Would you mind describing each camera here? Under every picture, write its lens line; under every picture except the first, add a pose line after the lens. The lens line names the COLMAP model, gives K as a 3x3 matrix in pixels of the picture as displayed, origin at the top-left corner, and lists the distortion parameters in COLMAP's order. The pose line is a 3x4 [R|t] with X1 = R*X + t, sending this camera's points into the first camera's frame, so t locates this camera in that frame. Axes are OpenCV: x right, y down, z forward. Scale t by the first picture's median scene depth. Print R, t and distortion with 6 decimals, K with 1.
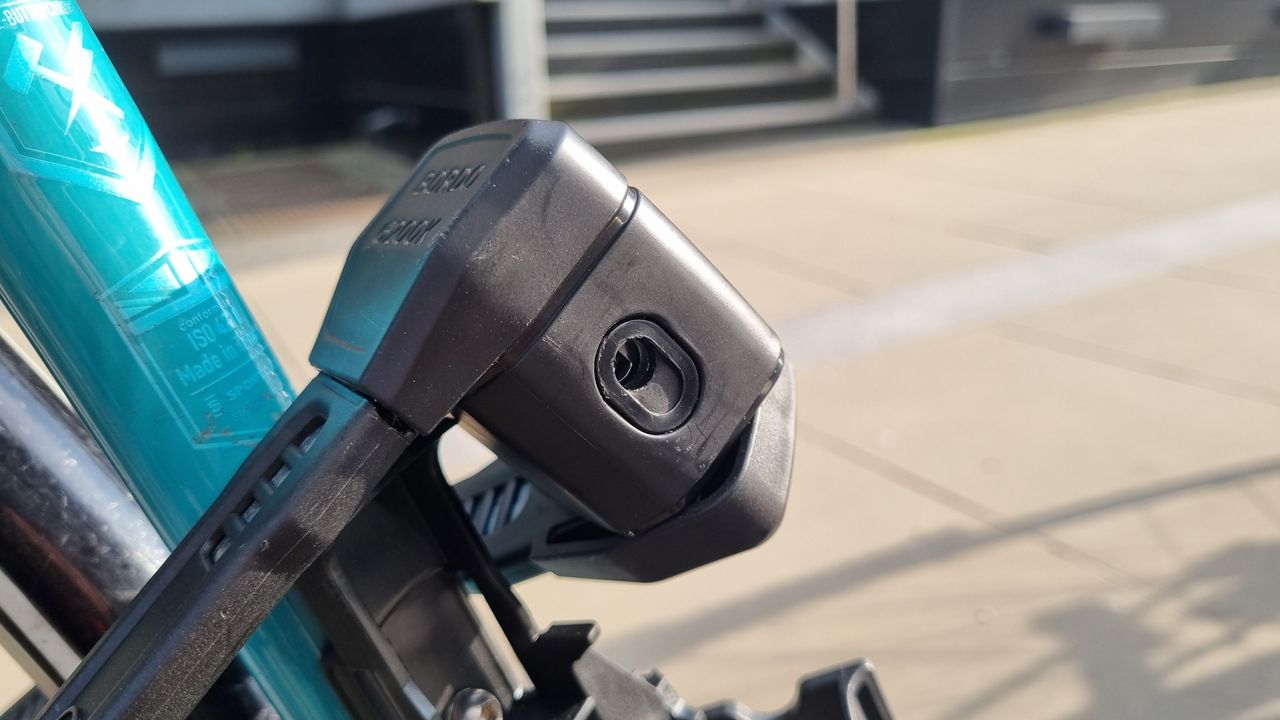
lens RADIAL K [[1077.1, 0, 616.8], [0, 1077.1, 358.7], [0, 0, 1]] dist [-0.037981, -0.005918]
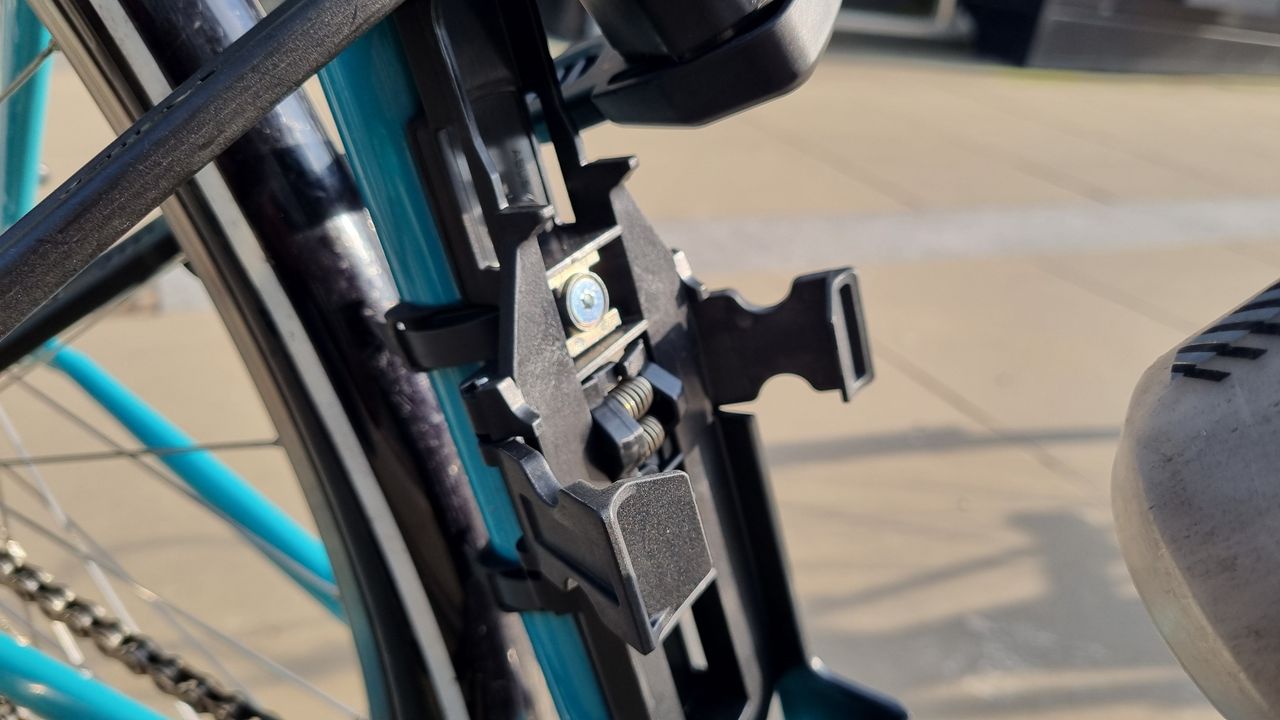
lens RADIAL K [[1069.9, 0, 640.0], [0, 1069.9, 360.0], [0, 0, 1]] dist [-0.026568, 0.007926]
pose [[0.980988, 0.194037, -0.003578, 0.031439], [-0.192893, 0.976901, 0.091959, 0.350449], [0.021339, -0.089521, 0.995756, -0.188677]]
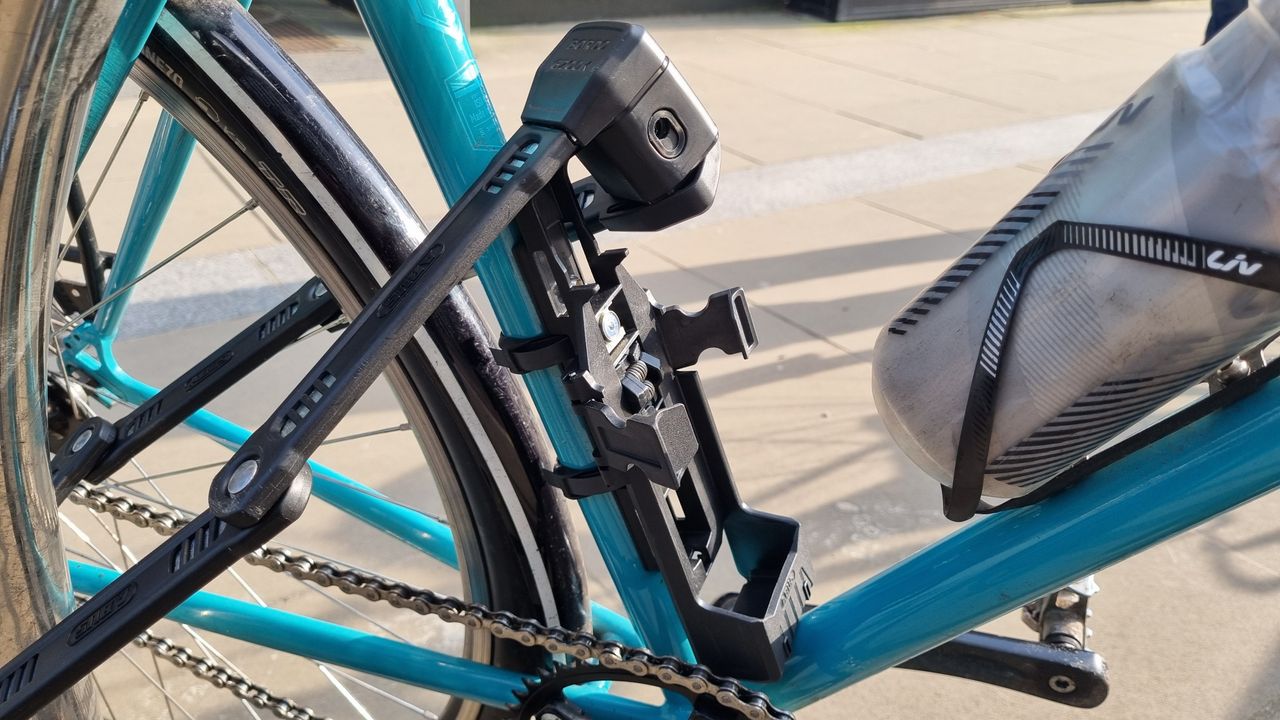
lens RADIAL K [[1069.9, 0, 640.0], [0, 1069.9, 360.0], [0, 0, 1]] dist [-0.026568, 0.007926]
pose [[0.989912, 0.062326, 0.127239, -0.263573], [-0.077138, 0.990364, 0.115017, 0.214152], [-0.118844, -0.123672, 0.985181, -1.259422]]
